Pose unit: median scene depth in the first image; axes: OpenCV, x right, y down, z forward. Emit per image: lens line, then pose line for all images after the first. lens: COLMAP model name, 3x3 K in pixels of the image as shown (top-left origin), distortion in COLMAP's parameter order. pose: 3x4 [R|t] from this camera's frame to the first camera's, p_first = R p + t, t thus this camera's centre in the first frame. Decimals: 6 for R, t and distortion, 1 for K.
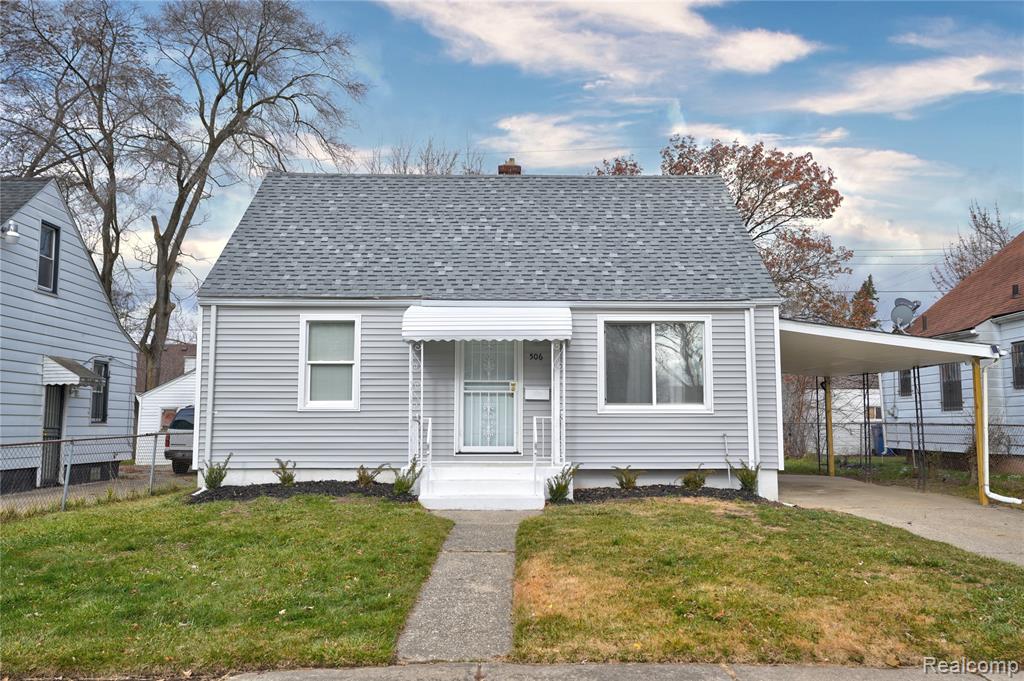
lens RADIAL K [[881.5, 0, 512.0], [0, 881.5, 340.5], [0, 0, 1]] dist [0.052138, 0.061472]
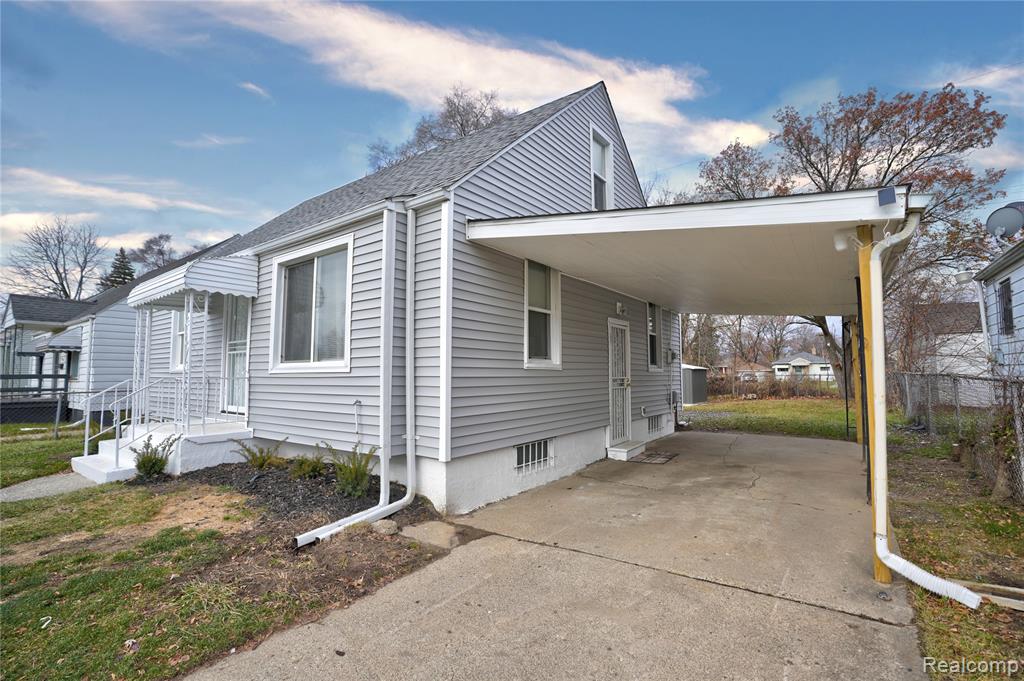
lens RADIAL K [[460.2, 0, 522.1], [0, 460.2, 338.5], [0, 0, 1]] dist [0.003219, 0.000586]
pose [[0.809070, -0.050780, -0.585515, 0.544603], [0.063999, 0.997948, 0.001886, 0.063071], [0.584217, -0.038998, 0.810660, 0.769973]]
